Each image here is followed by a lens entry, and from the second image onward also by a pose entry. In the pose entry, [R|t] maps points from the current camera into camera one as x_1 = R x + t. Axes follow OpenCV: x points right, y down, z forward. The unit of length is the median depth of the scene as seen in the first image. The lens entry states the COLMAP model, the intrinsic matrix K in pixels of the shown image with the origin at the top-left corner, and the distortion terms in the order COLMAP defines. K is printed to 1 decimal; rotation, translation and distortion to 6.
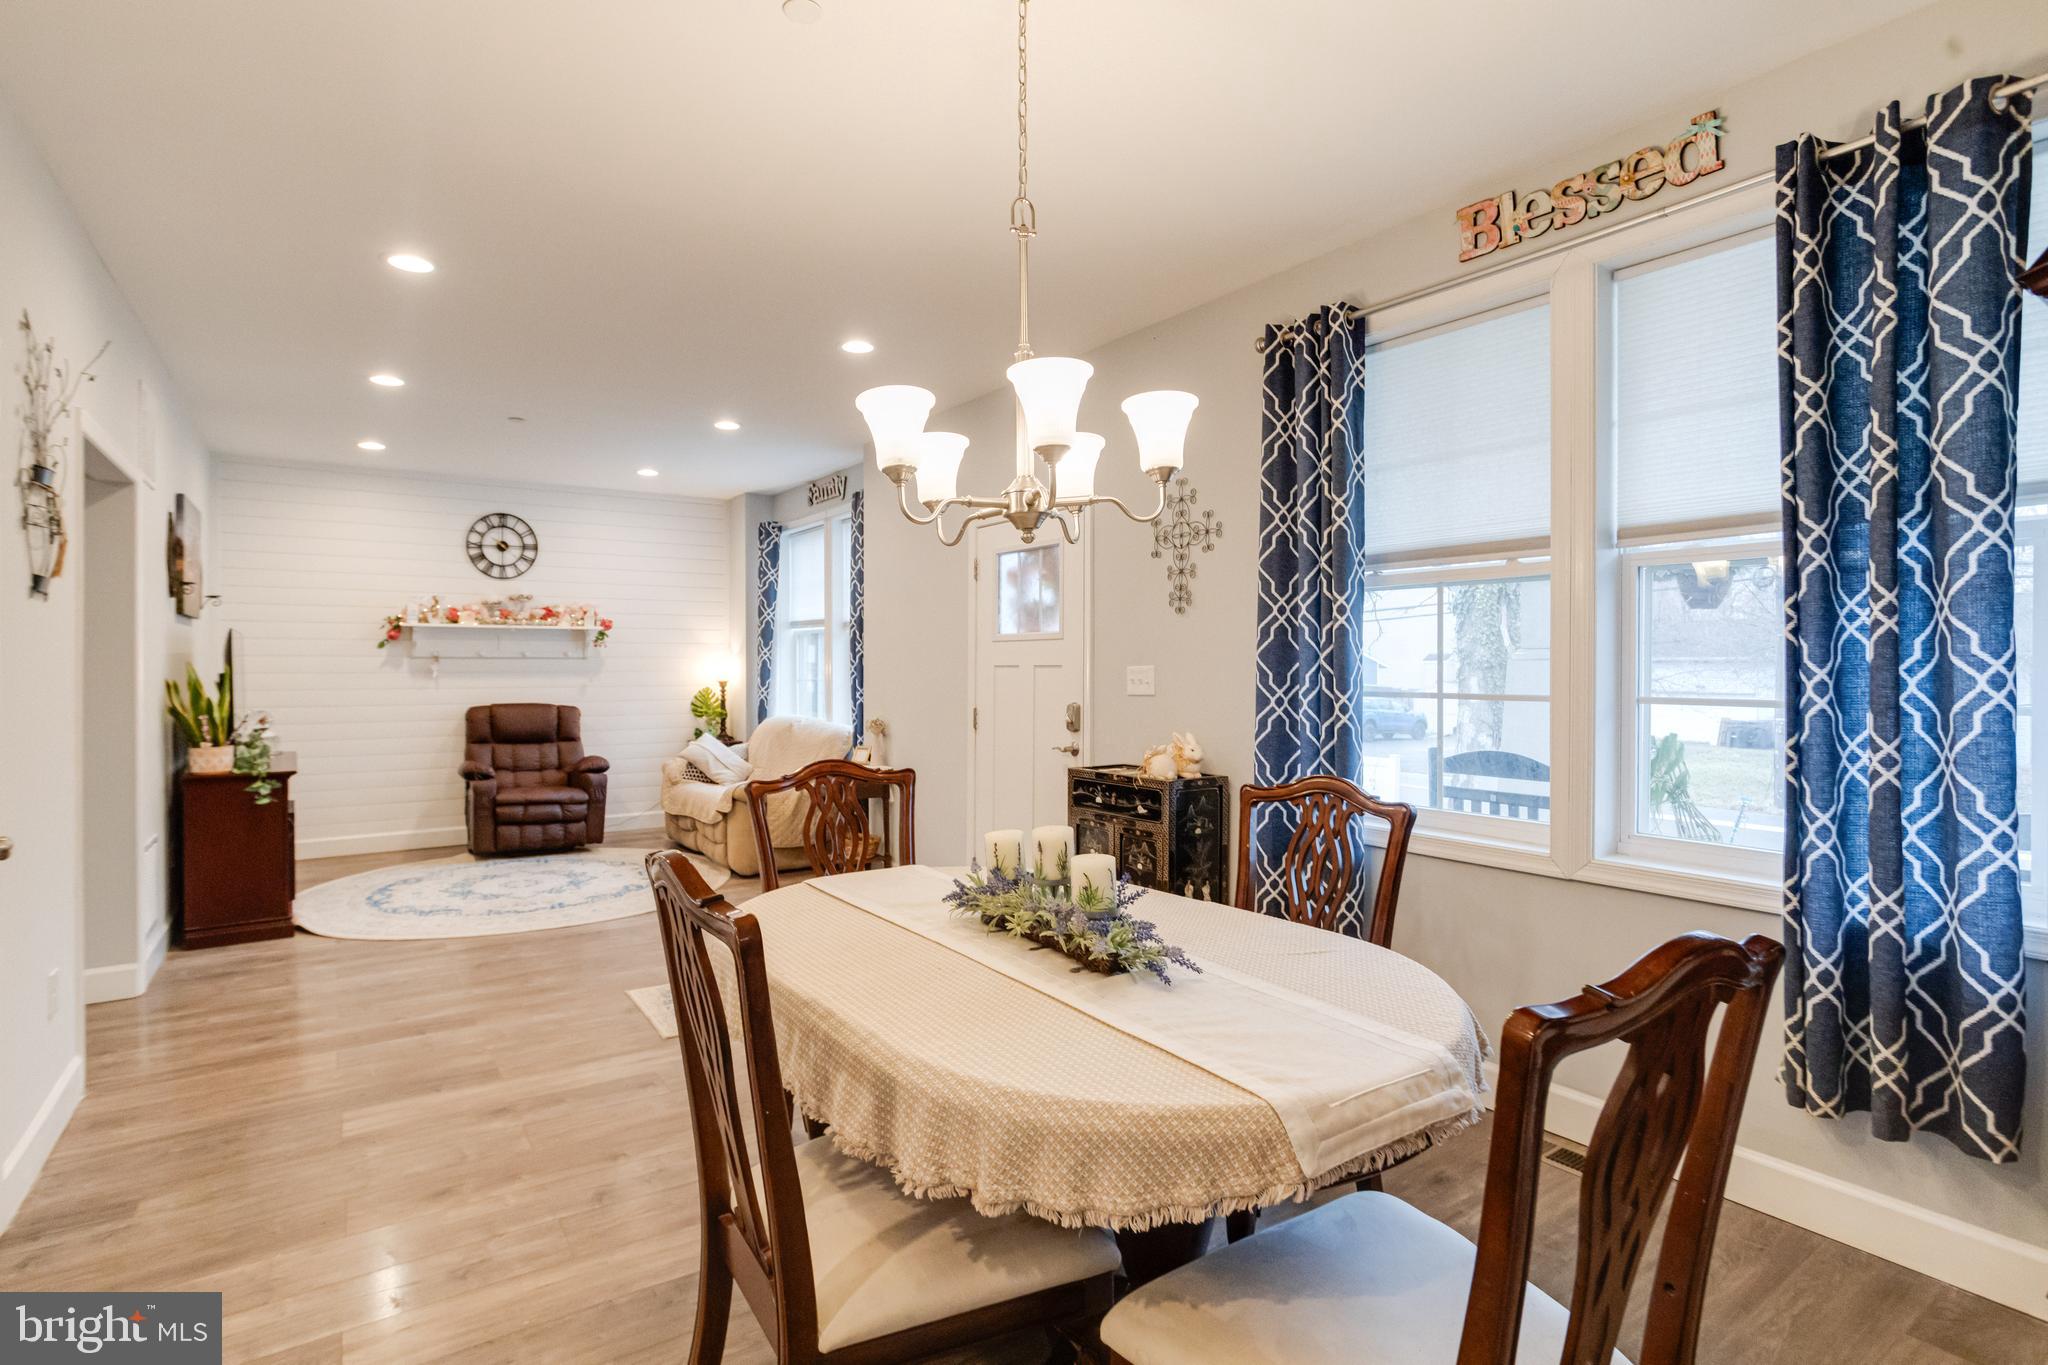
lens RADIAL K [[980.7, 0, 1009.7], [0, 980.7, 685.7], [0, 0, 1]] dist [-0.032159, 0.000958]
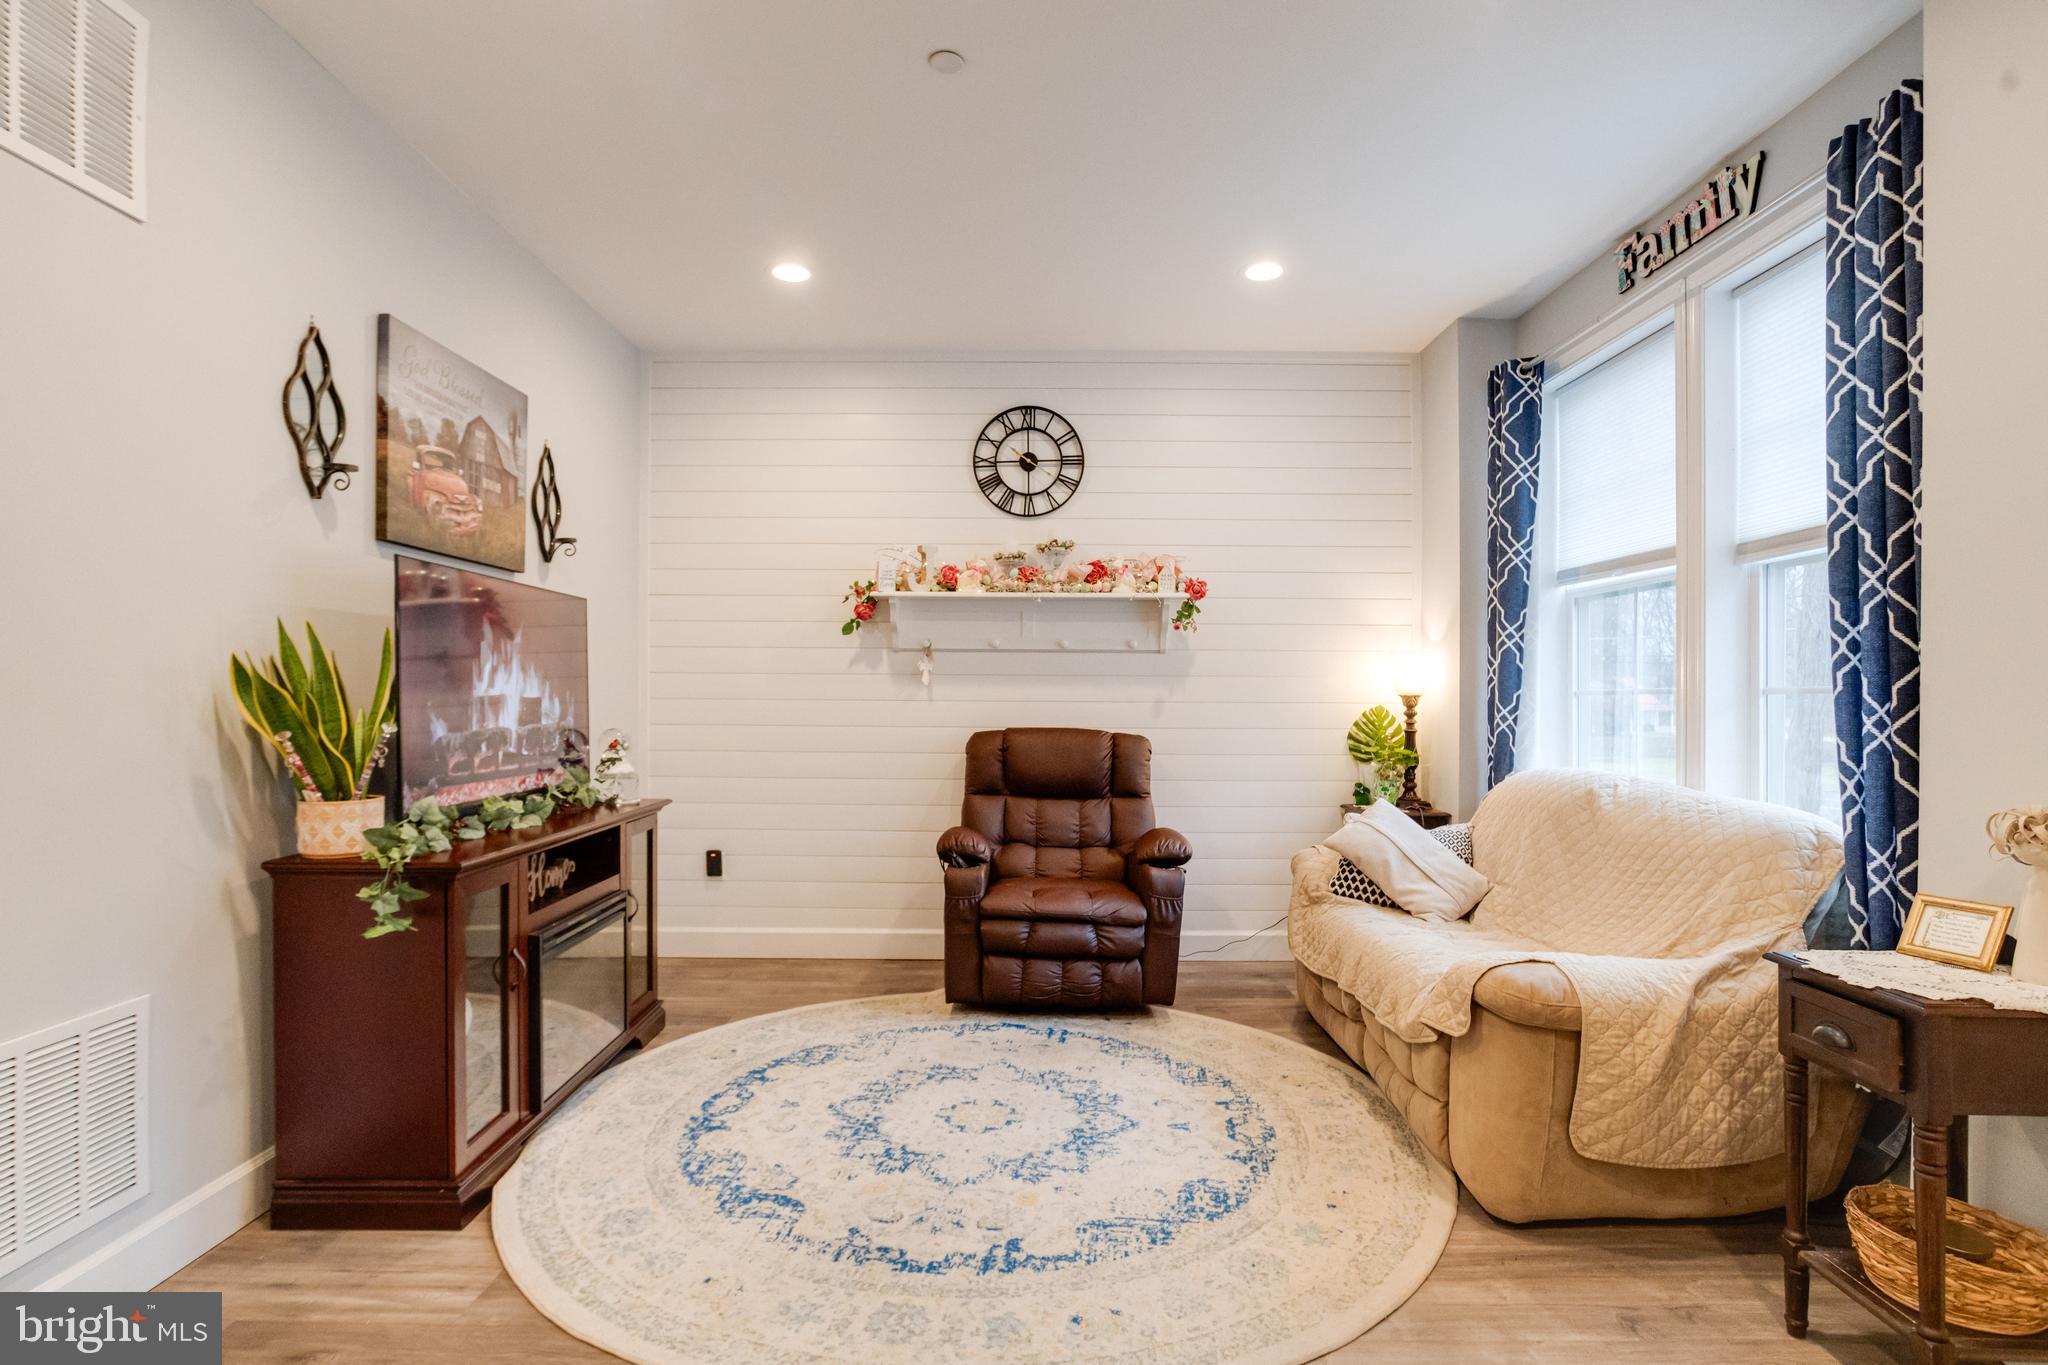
lens RADIAL K [[980.7, 0, 1009.7], [0, 980.7, 685.7], [0, 0, 1]] dist [-0.032159, 0.000958]
pose [[0.804180, -0.002425, -0.594381, -0.180363], [-0.017326, 0.999471, -0.027519, 0.009544], [0.594133, 0.032428, 0.803713, 0.527214]]
